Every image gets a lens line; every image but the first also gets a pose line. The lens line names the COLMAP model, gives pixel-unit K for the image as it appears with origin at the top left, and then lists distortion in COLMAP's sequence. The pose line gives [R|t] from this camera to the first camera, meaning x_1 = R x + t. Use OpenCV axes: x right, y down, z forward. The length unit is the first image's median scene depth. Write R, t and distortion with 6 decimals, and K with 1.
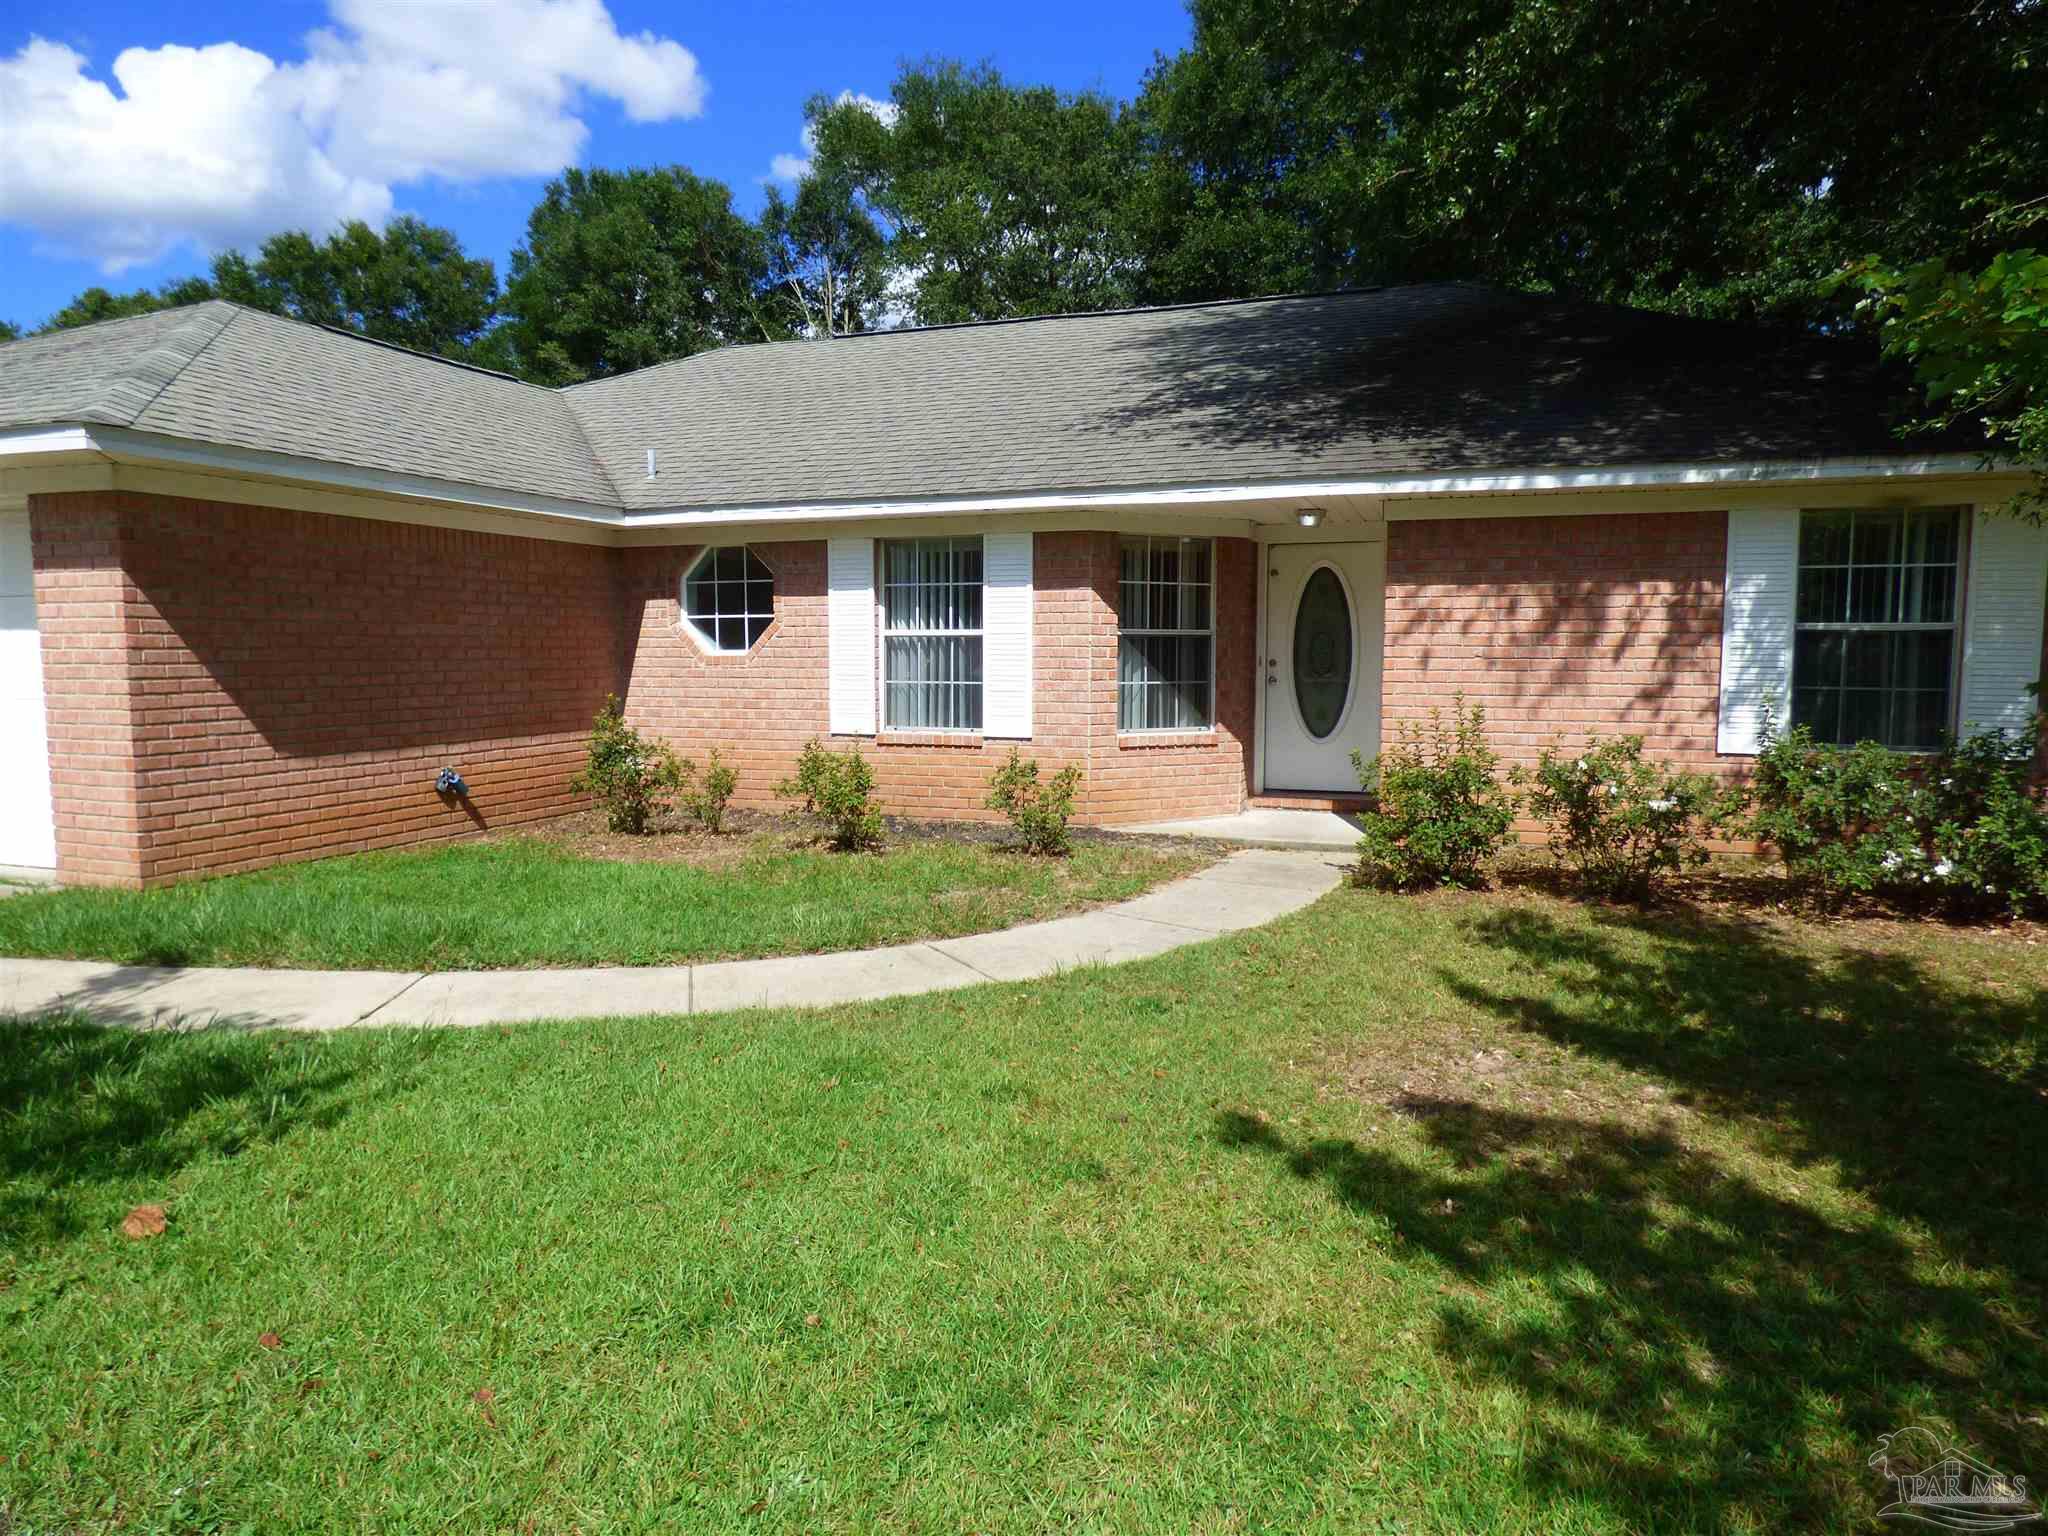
lens RADIAL K [[1258.8, 0, 1024.0], [0, 1258.8, 768.0], [0, 0, 1]] dist [-0.014810, 0.000668]
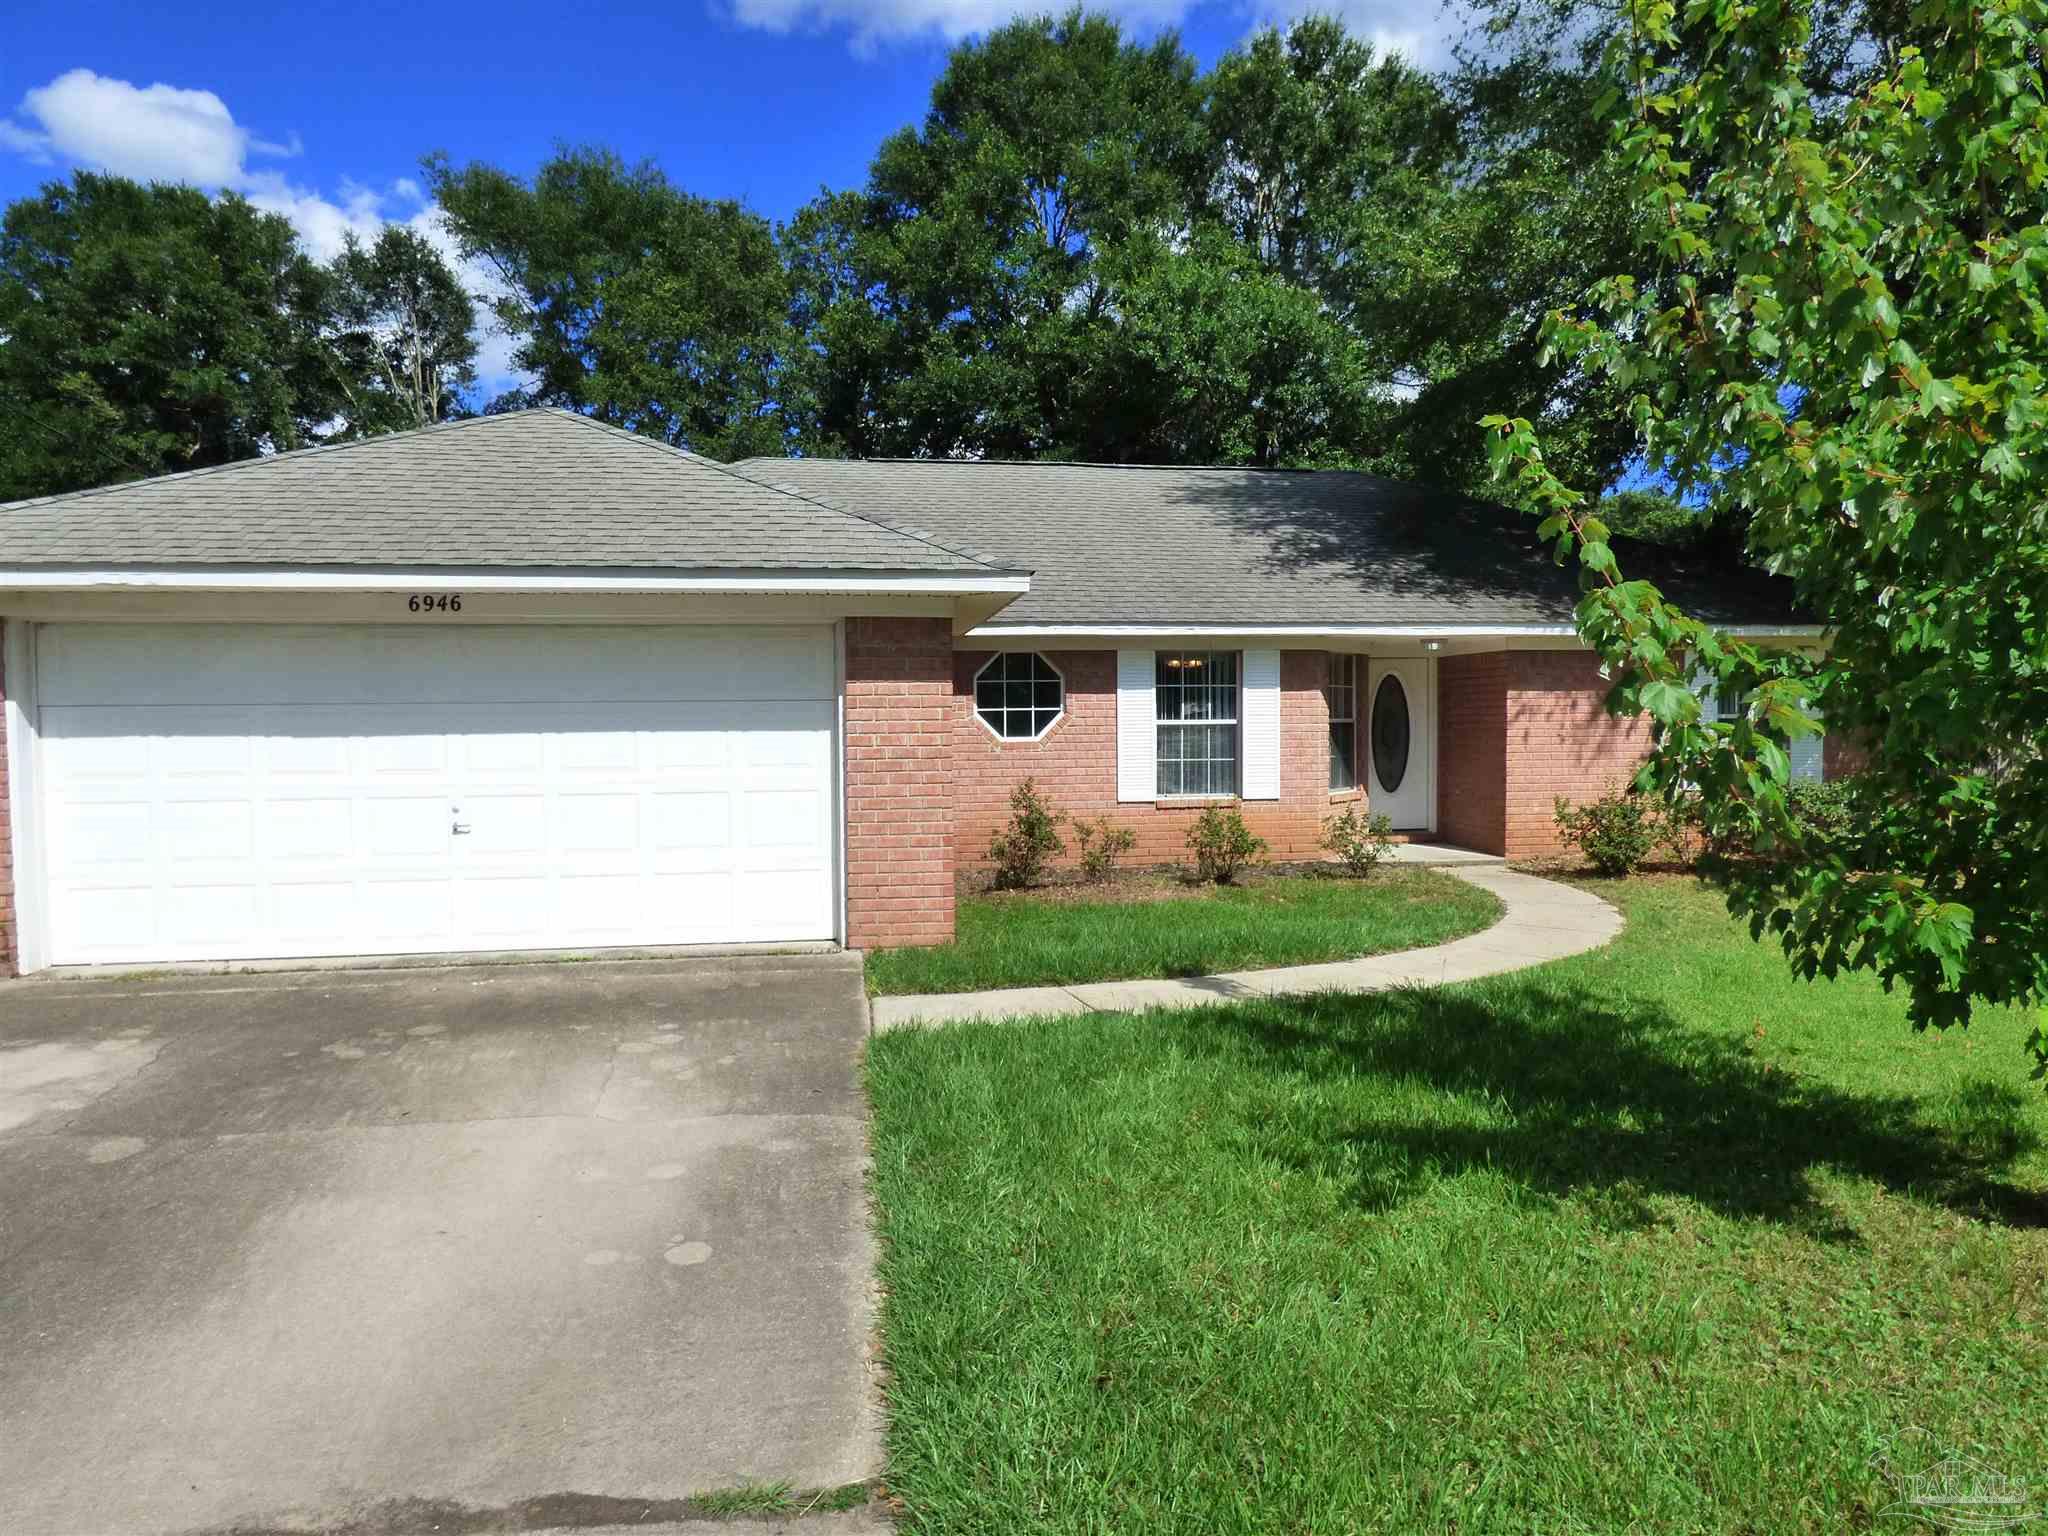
lens RADIAL K [[1258.8, 0, 1024.0], [0, 1258.8, 768.0], [0, 0, 1]] dist [-0.014810, 0.000668]
pose [[0.888758, -0.026142, 0.457630, -0.845301], [0.052018, 0.997675, -0.044031, -0.010999], [-0.455415, 0.062938, 0.888052, -0.089183]]
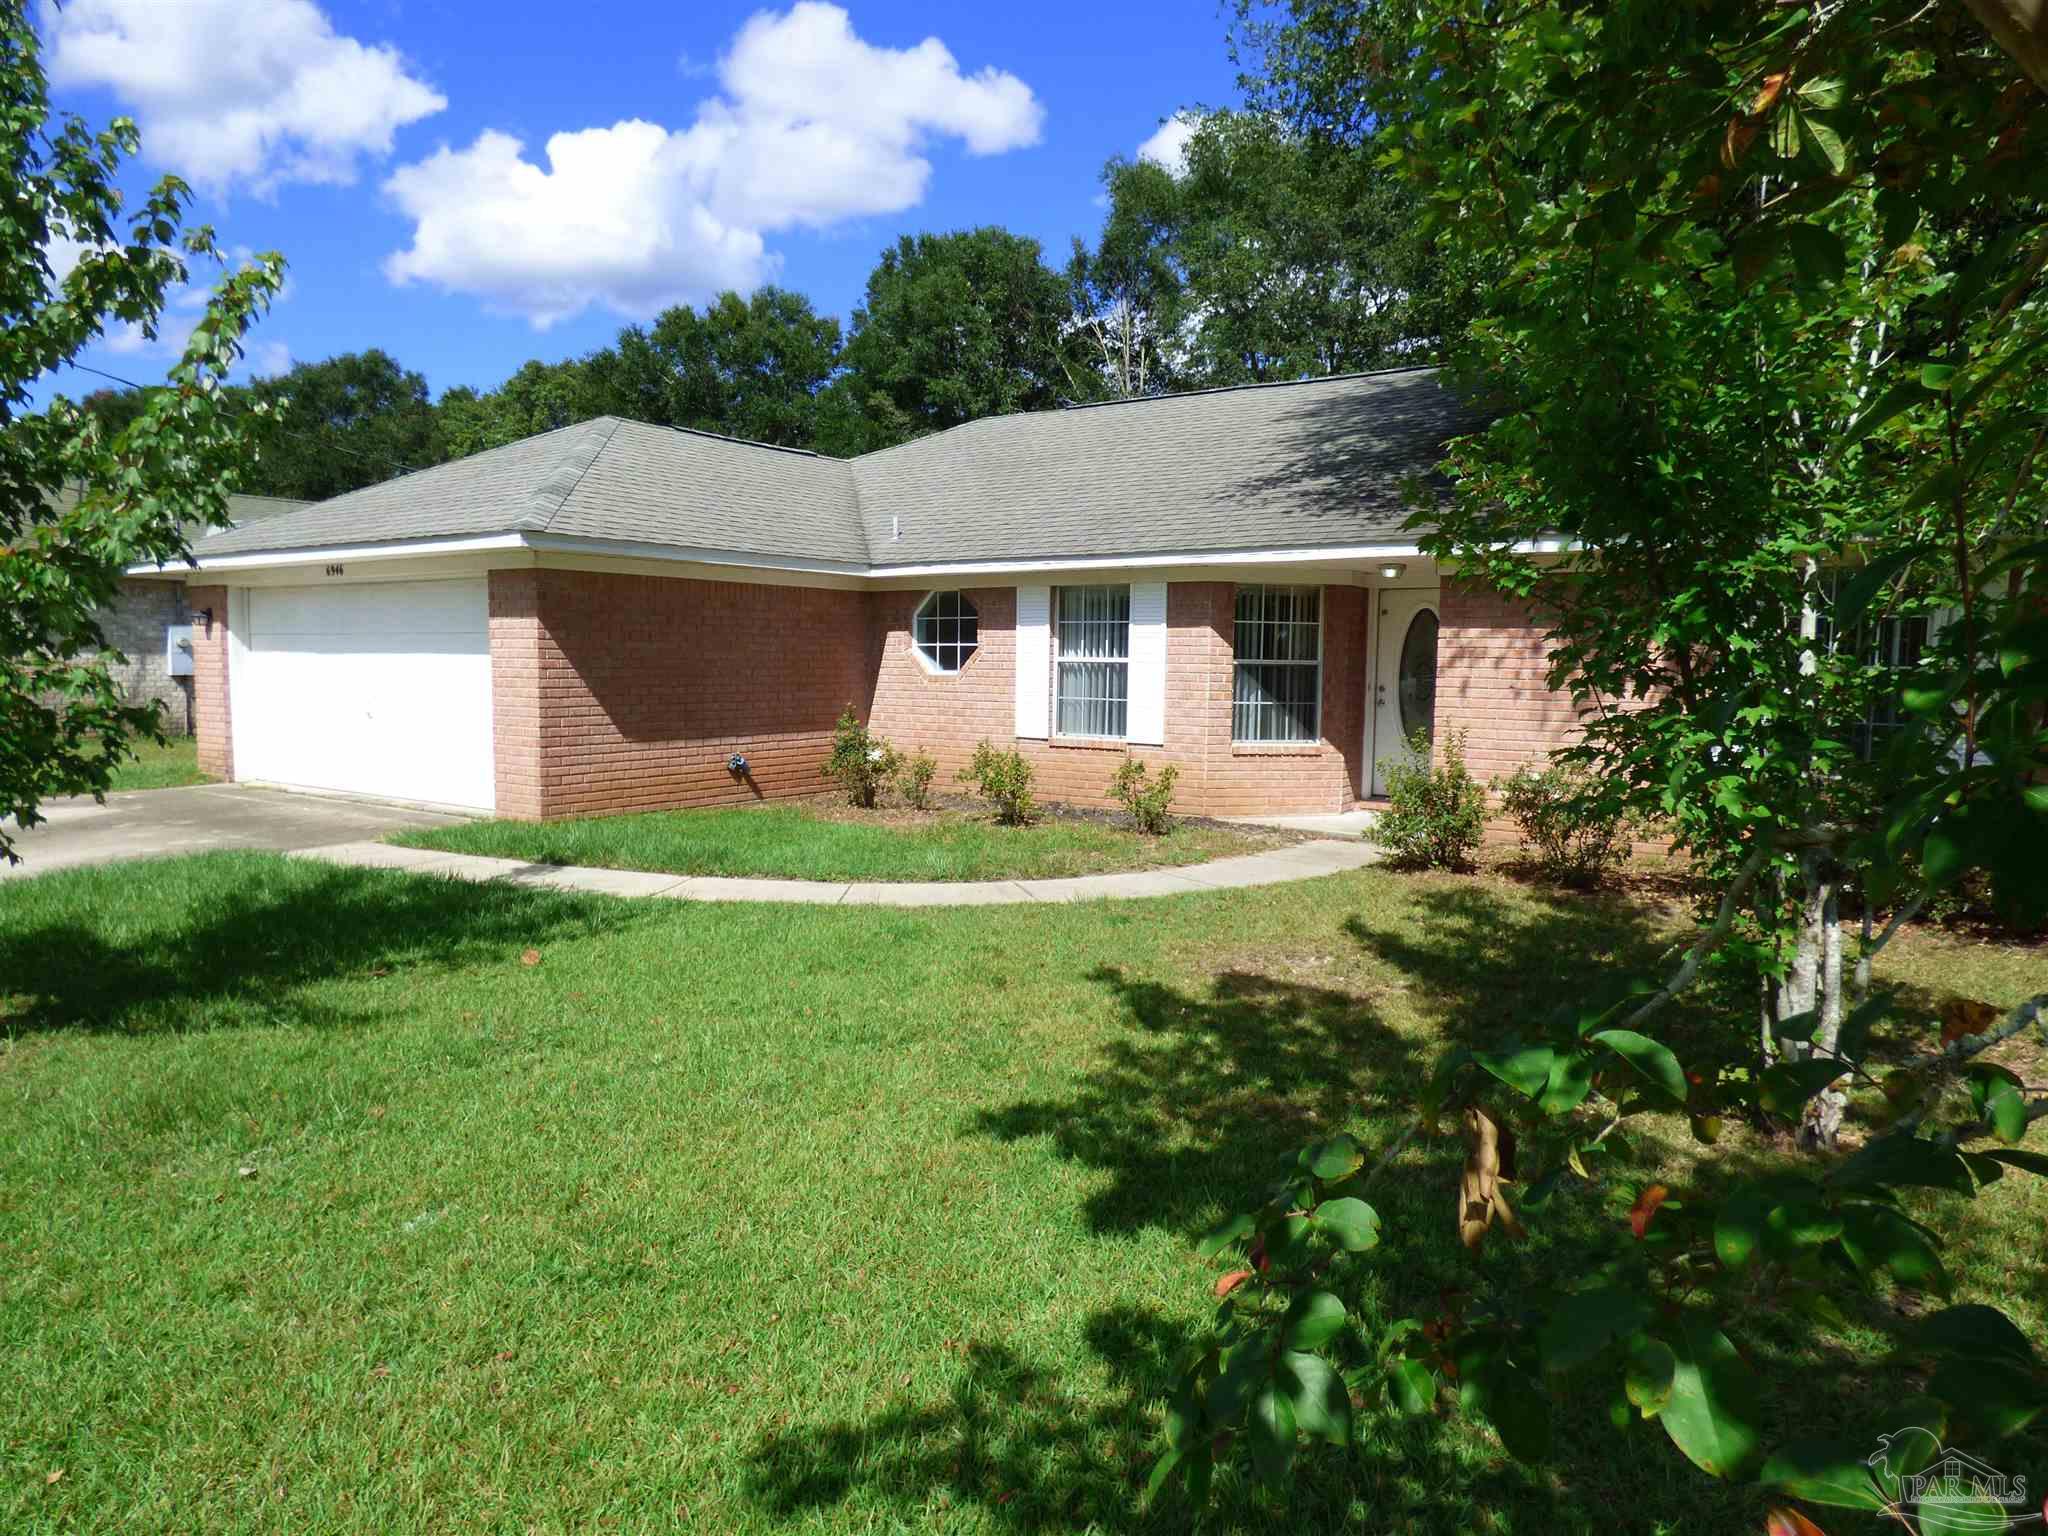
lens RADIAL K [[1255.7, 0, 1018.6], [0, 1255.7, 776.3], [0, 0, 1]] dist [-0.055008, 0.076547]
pose [[0.966191, 0.035592, -0.255357, 0.184495], [-0.036008, 0.999347, 0.003045, 0.008986], [0.255299, 0.006253, 0.966842, -0.246934]]
